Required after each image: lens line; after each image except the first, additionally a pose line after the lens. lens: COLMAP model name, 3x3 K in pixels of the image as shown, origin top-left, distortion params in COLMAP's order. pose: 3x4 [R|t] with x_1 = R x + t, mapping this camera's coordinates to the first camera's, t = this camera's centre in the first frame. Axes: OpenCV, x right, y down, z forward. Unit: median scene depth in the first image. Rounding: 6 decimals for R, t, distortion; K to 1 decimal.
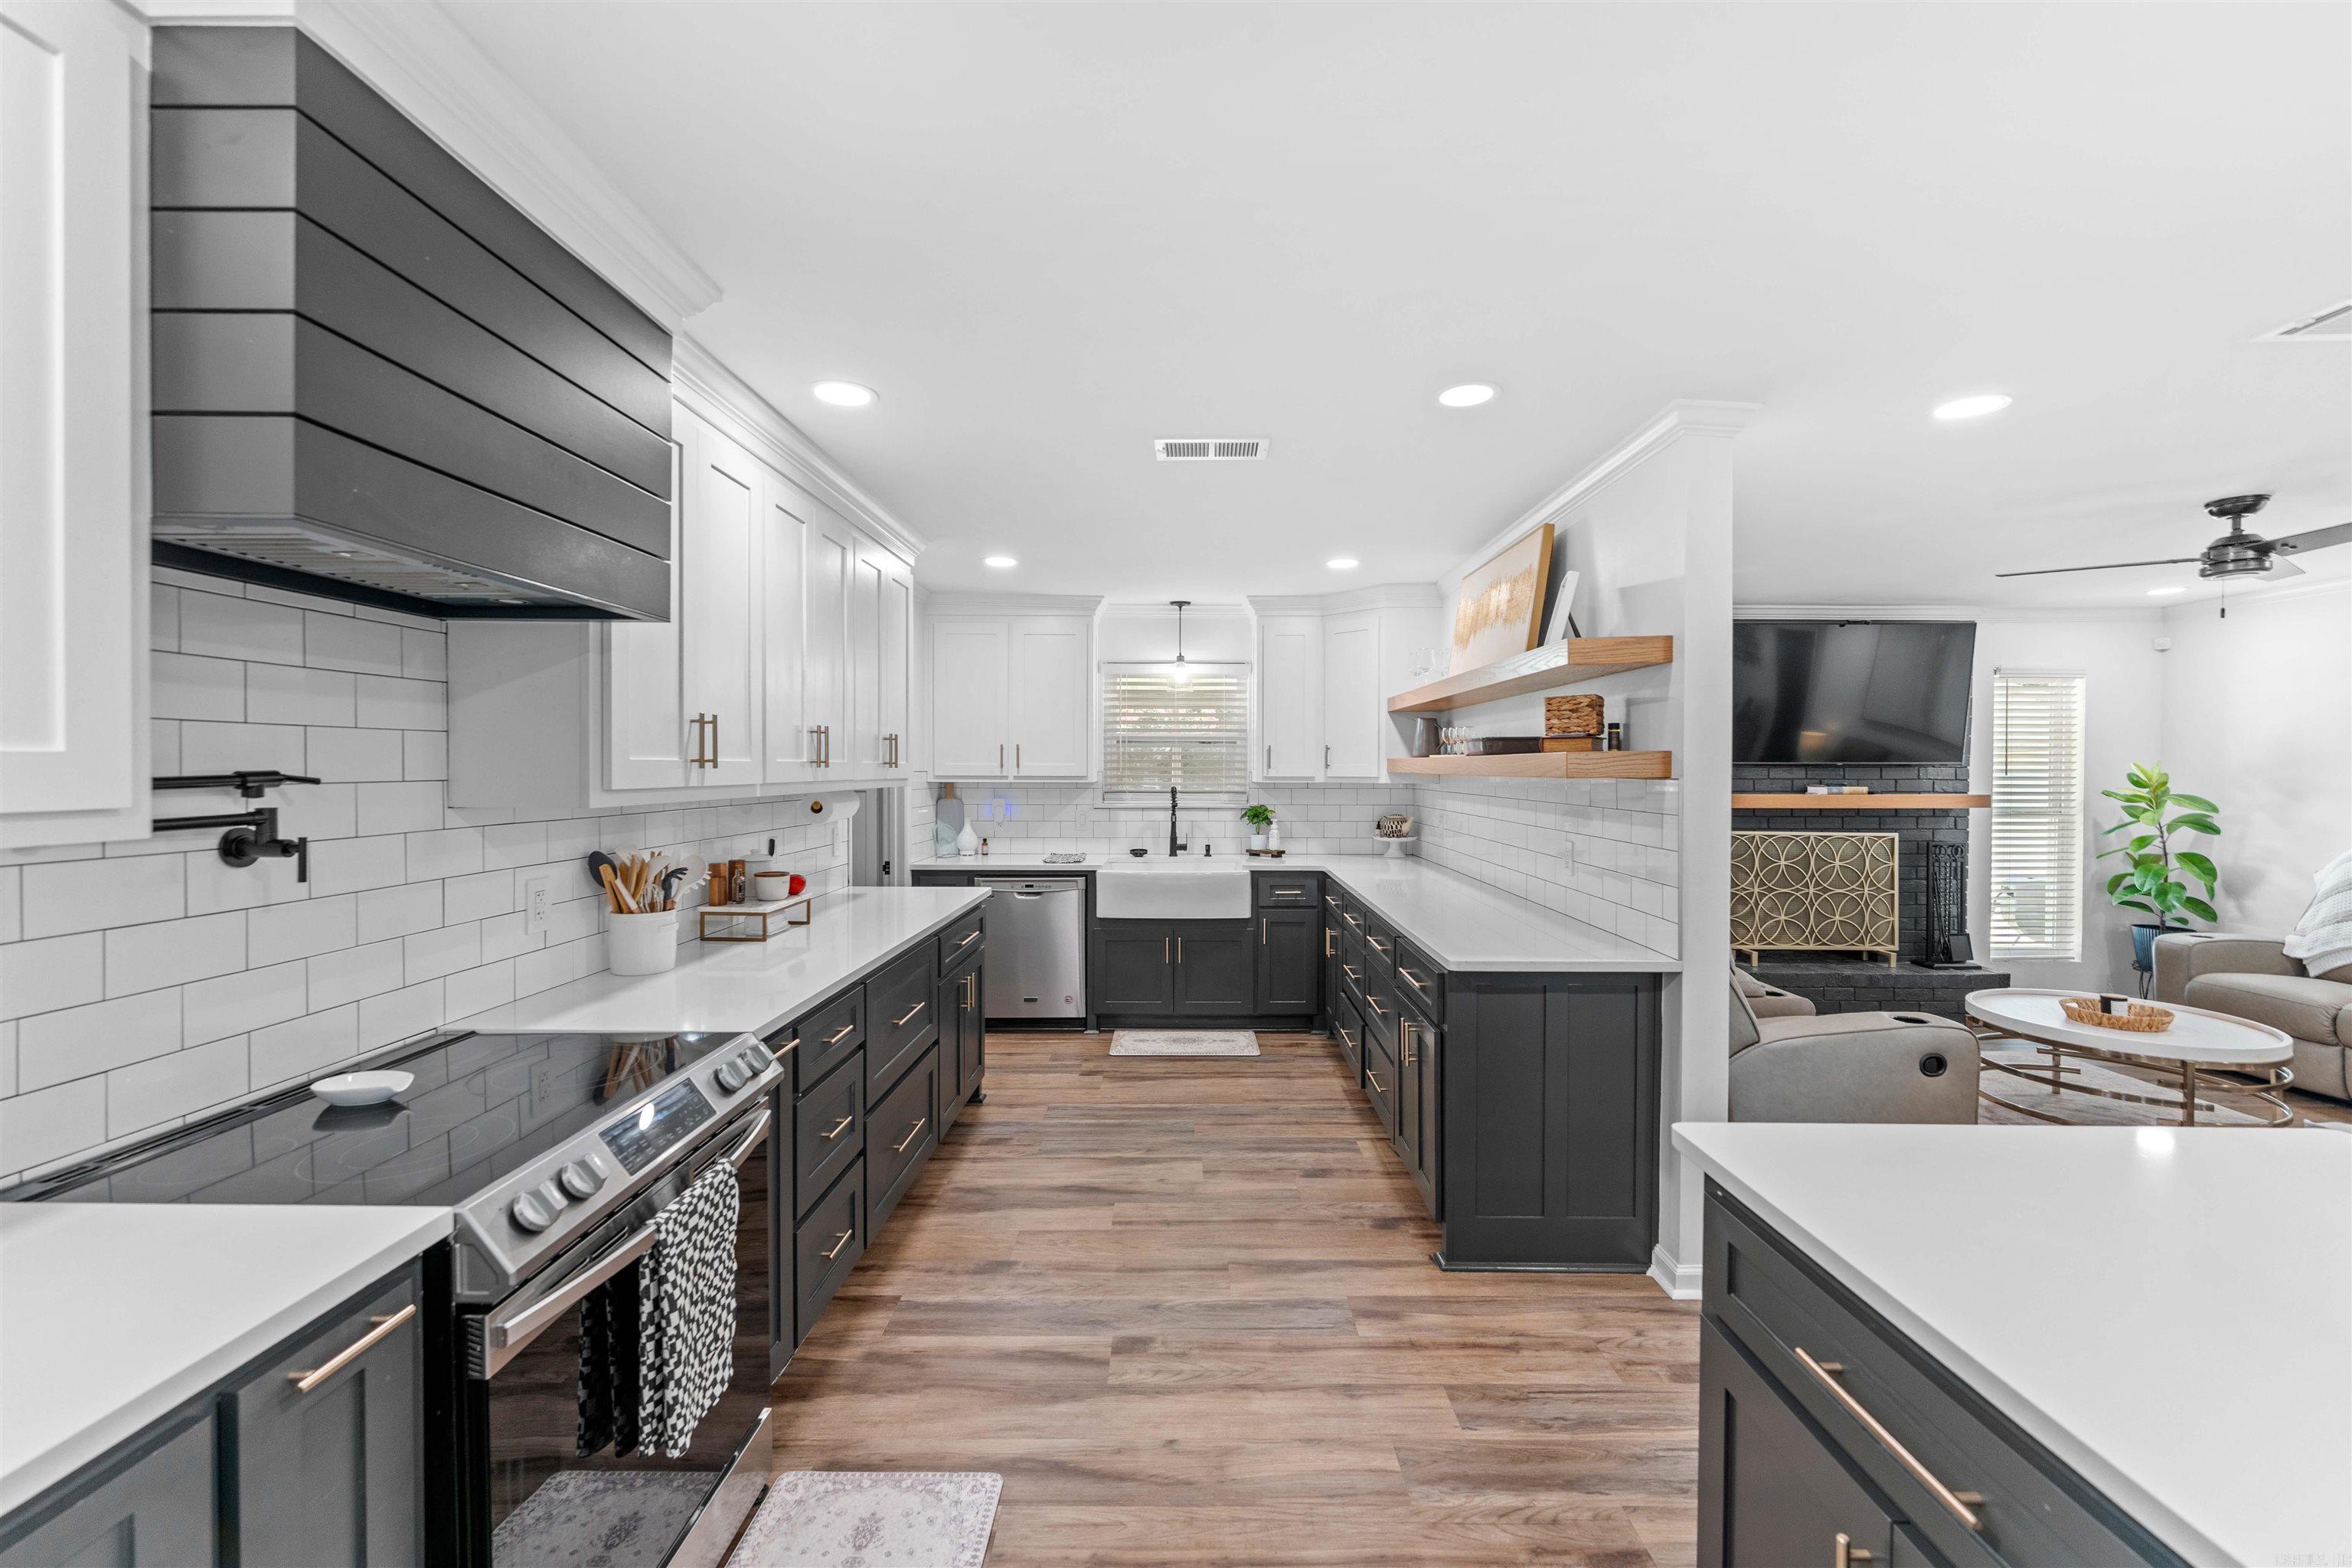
lens RADIAL K [[955.2, 0, 1185.7], [0, 955.2, 780.4], [0, 0, 1]] dist [-0.002956, 0.001093]
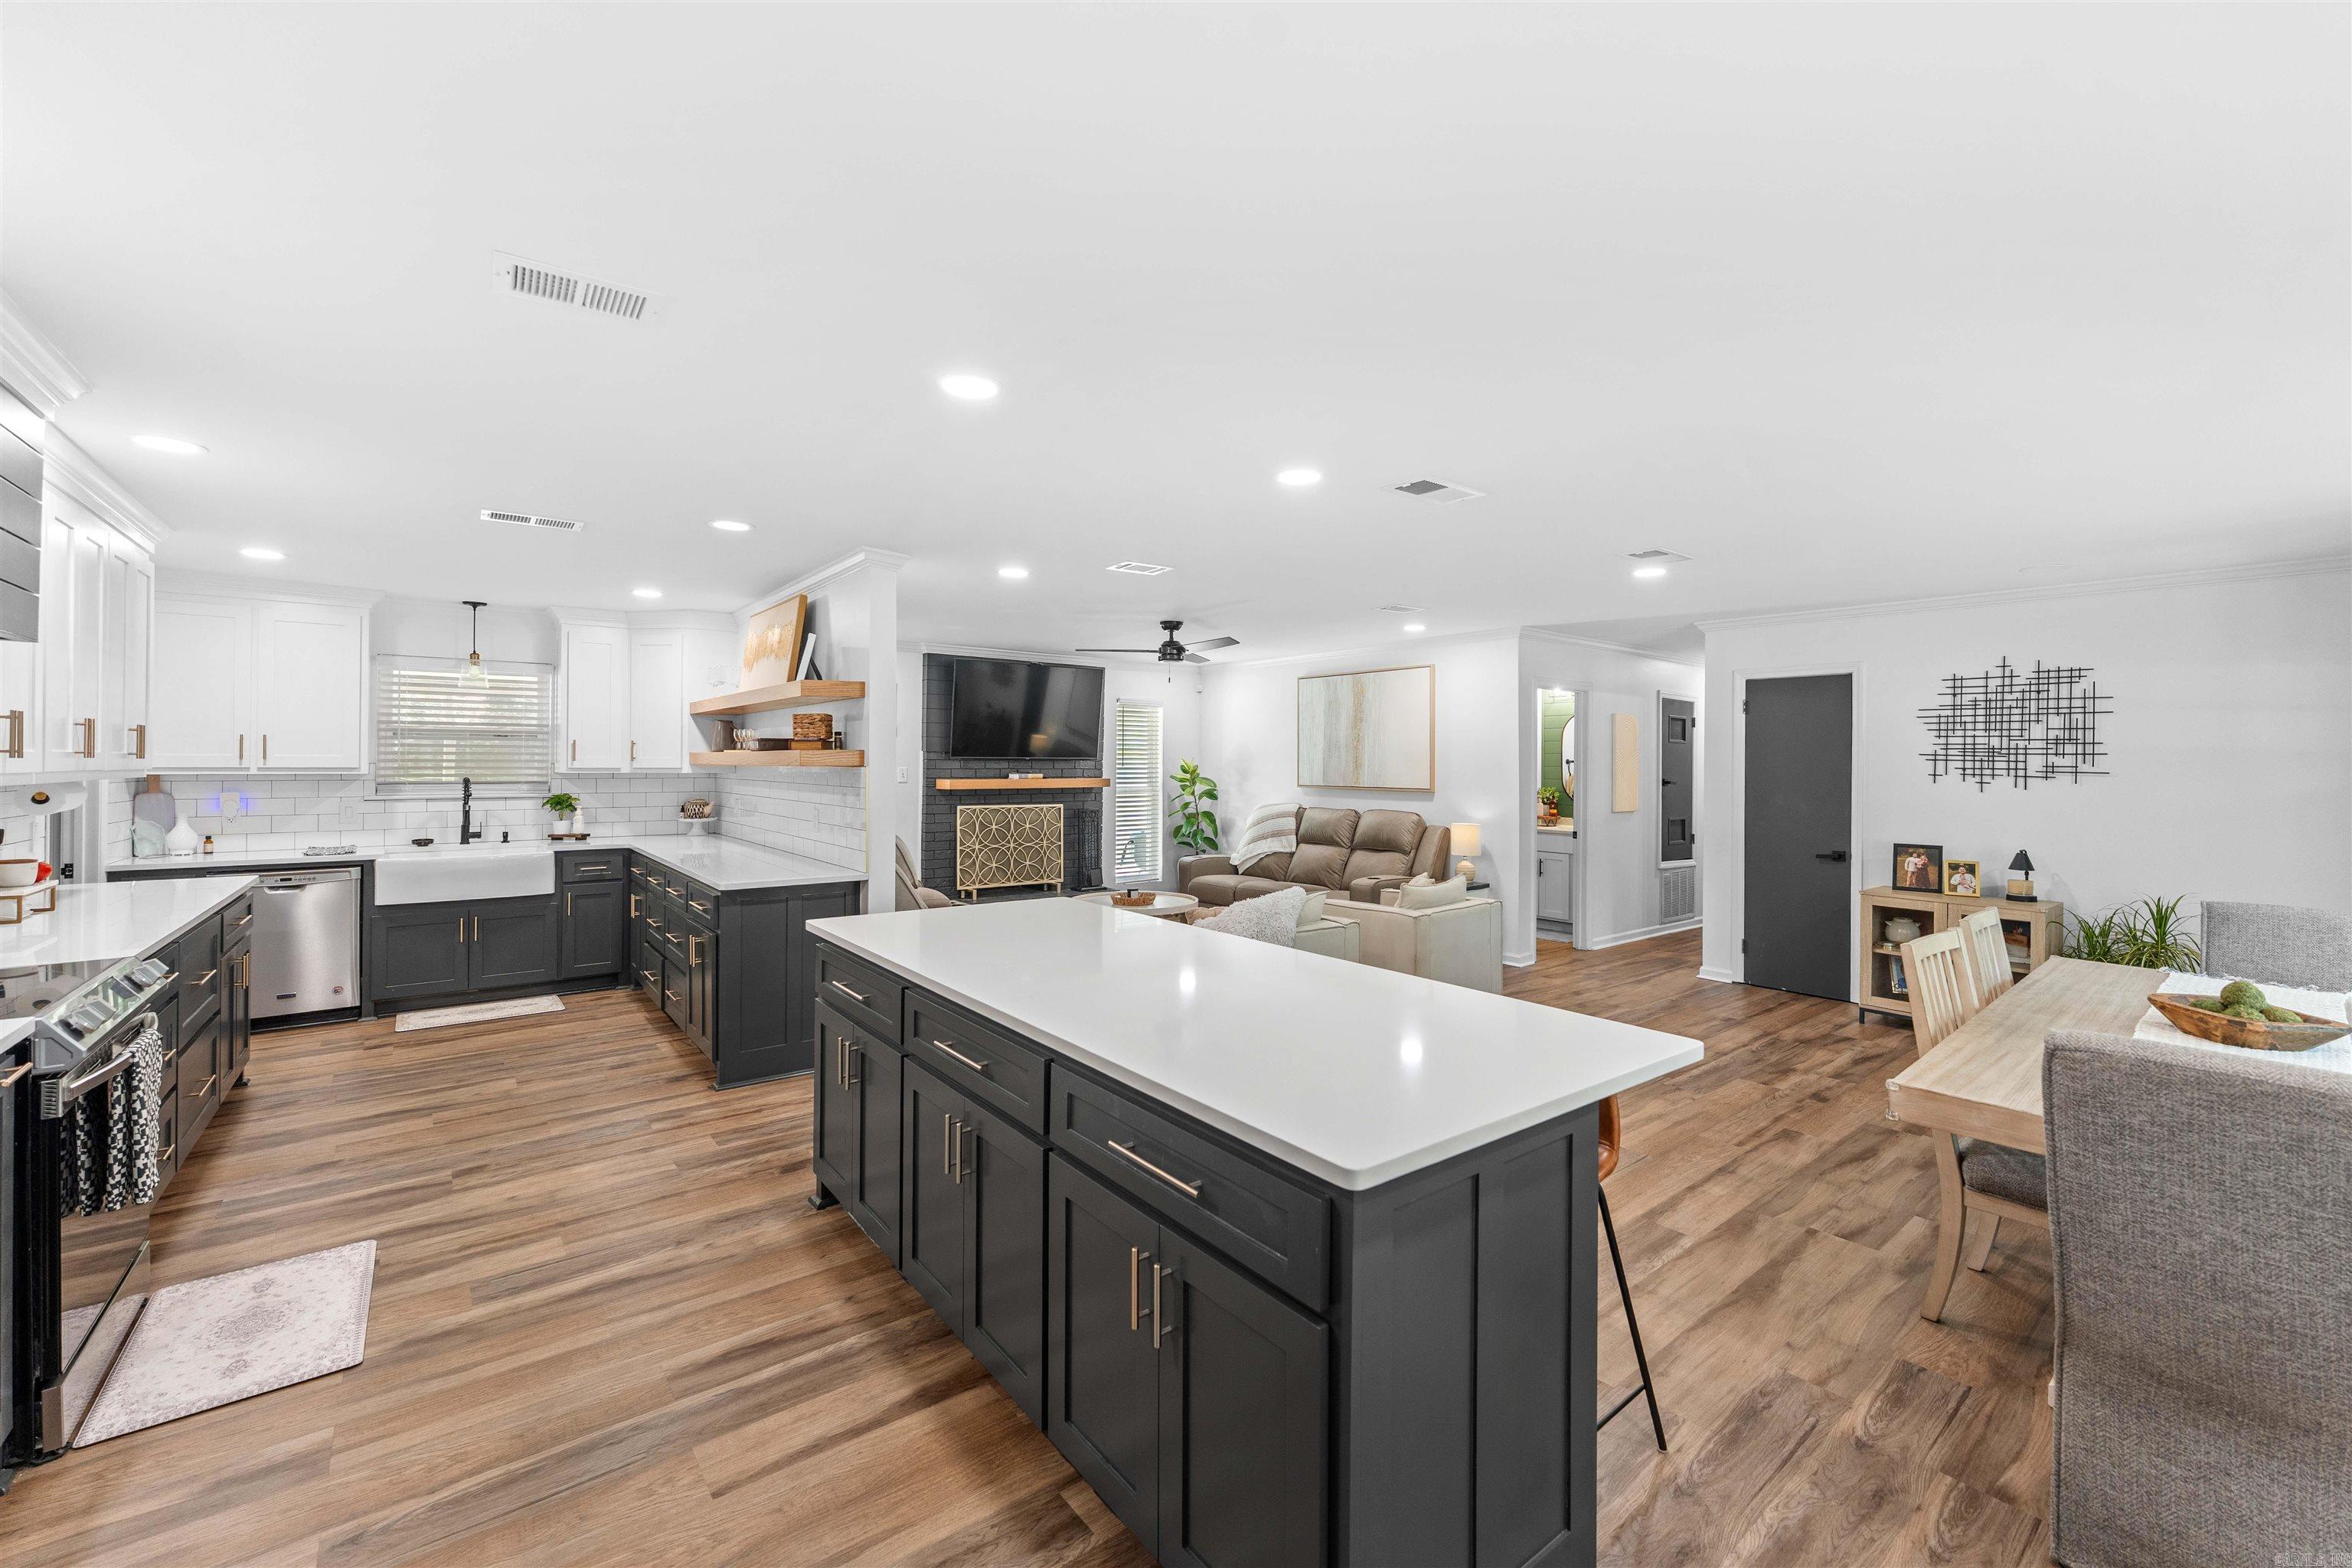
lens RADIAL K [[955.2, 0, 1191.3], [0, 955.2, 756.6], [0, 0, 1]] dist [-0.002956, 0.001093]
pose [[0.781254, 0.005530, 0.624189, -0.046060], [0.005738, 0.999855, -0.016040, 0.004880], [-0.624187, 0.016113, 0.781109, -0.333915]]
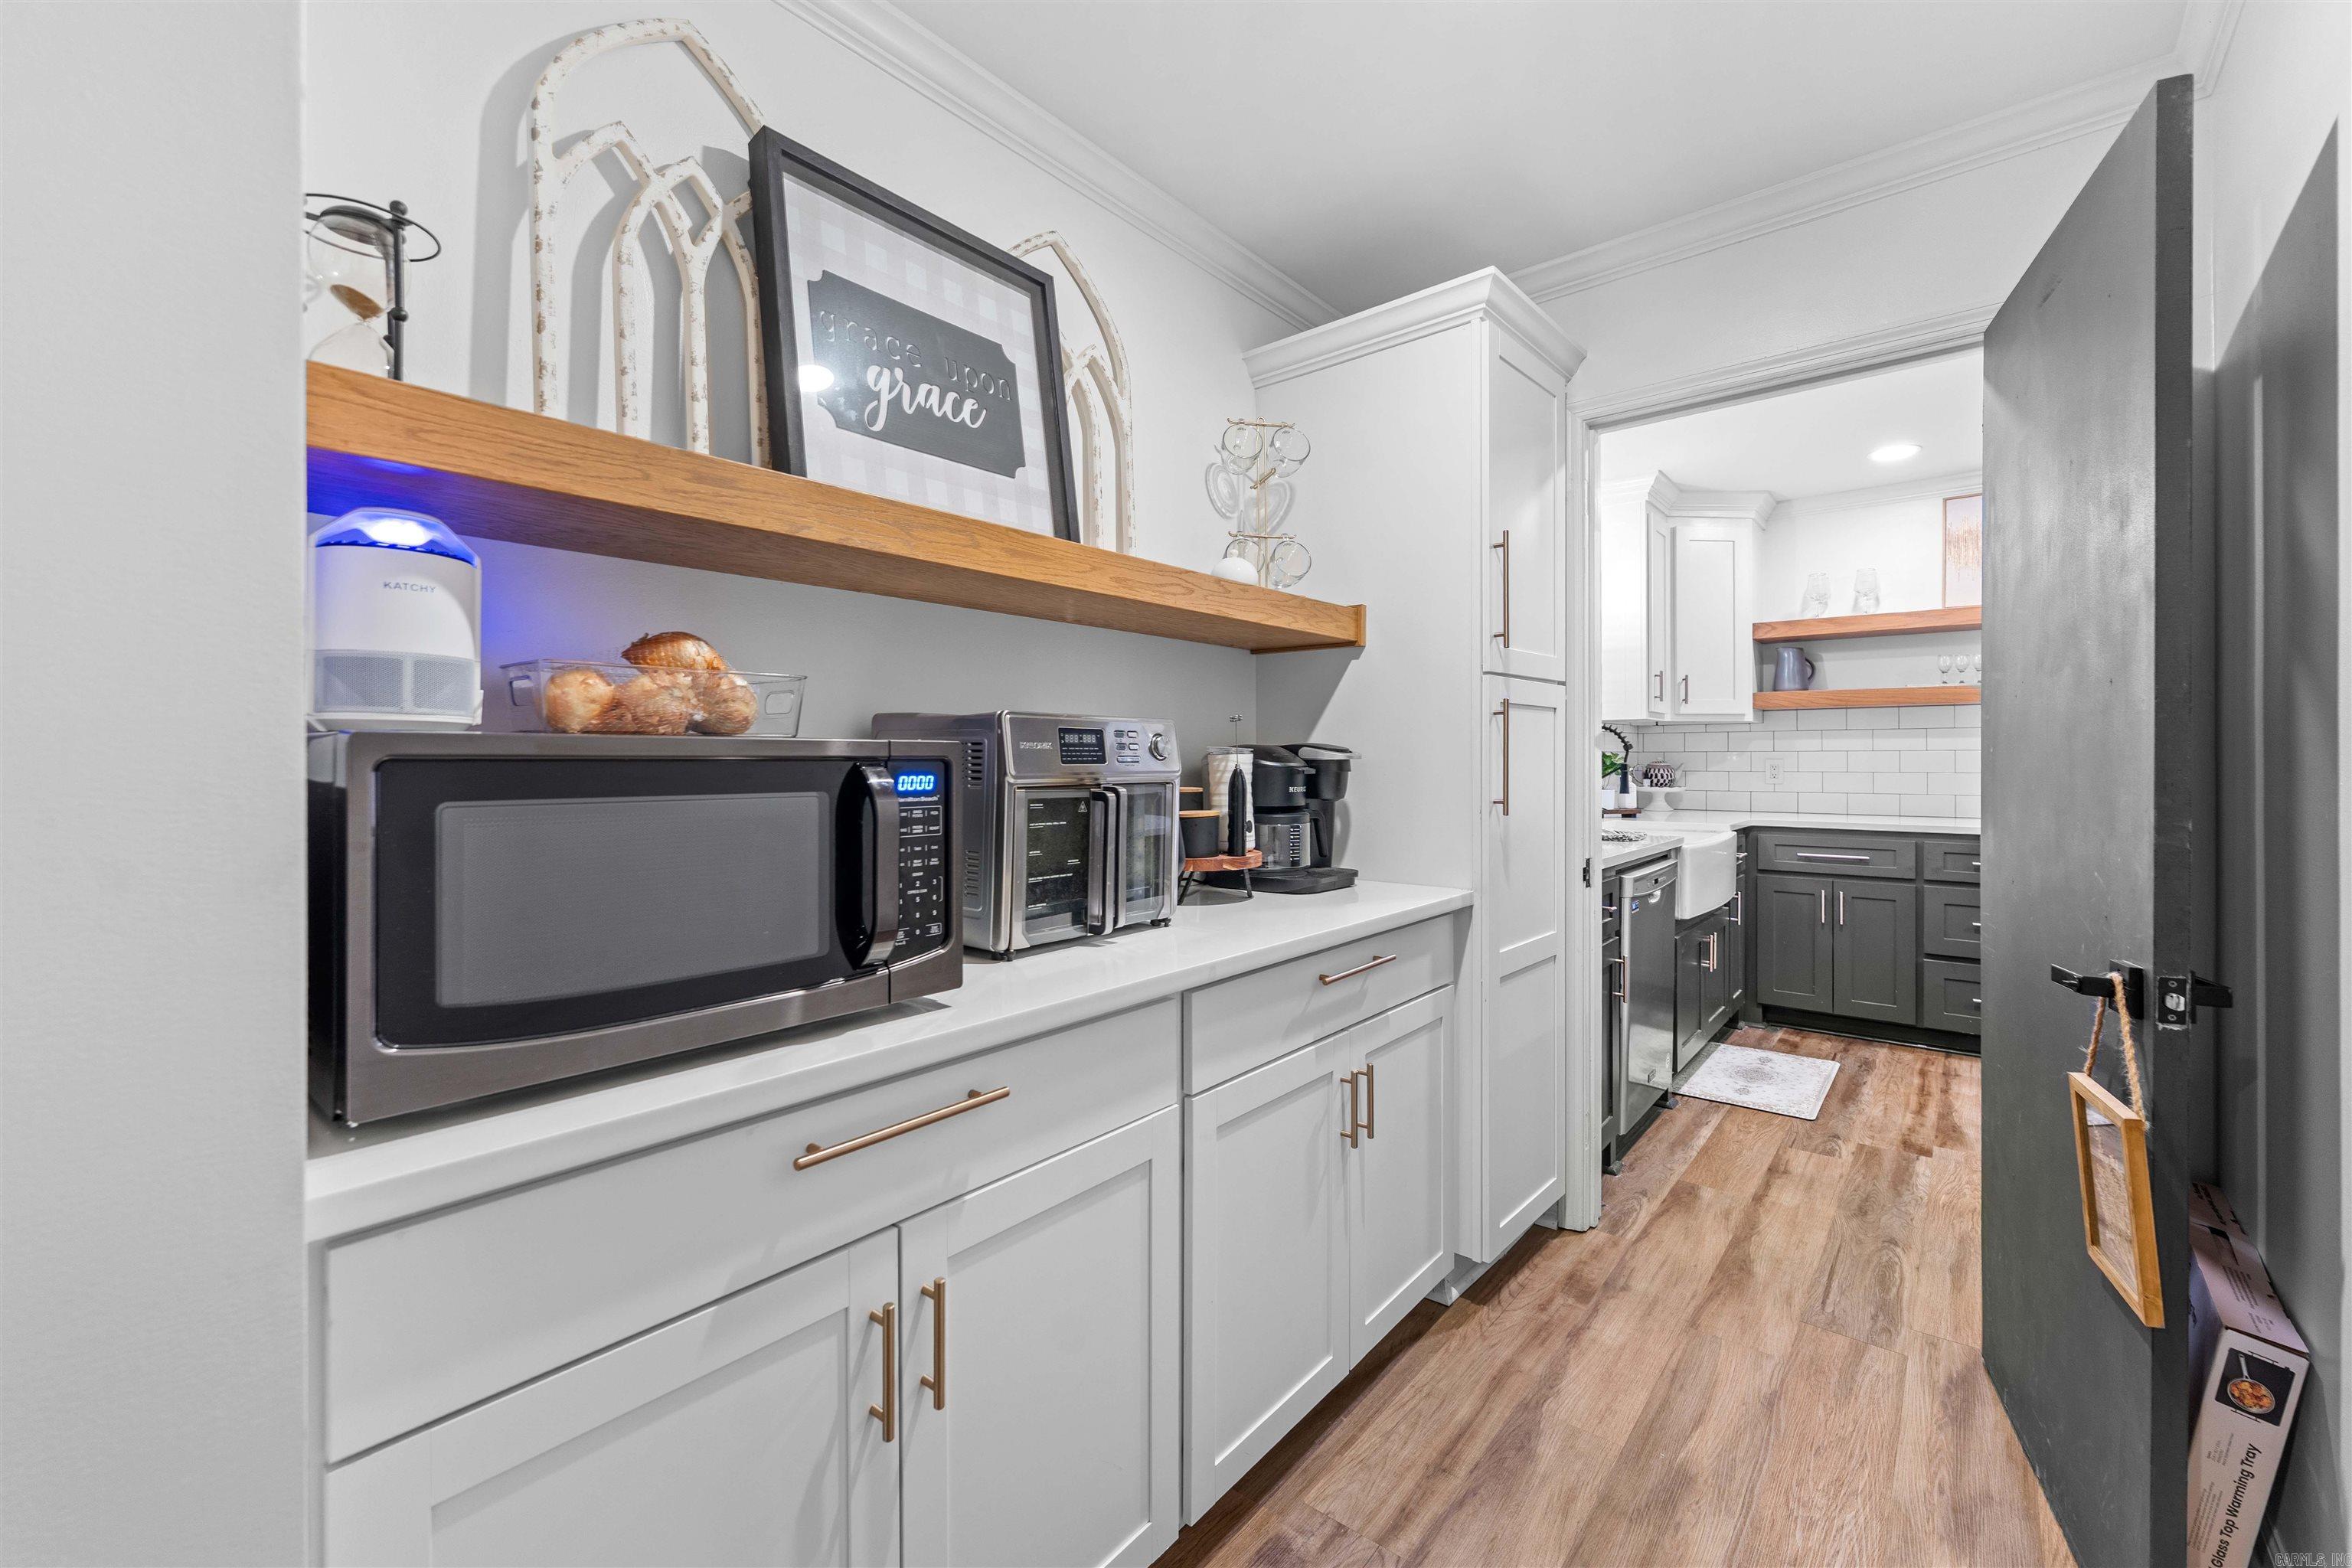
lens RADIAL K [[955.2, 0, 1189.1], [0, 955.2, 753.2], [0, 0, 1]] dist [-0.002956, 0.001093]
pose [[0.639033, -0.001017, 0.769178, -0.758029], [0.015312, 0.999818, -0.011400, 0.033239], [-0.769027, 0.019063, 0.638933, 0.803948]]
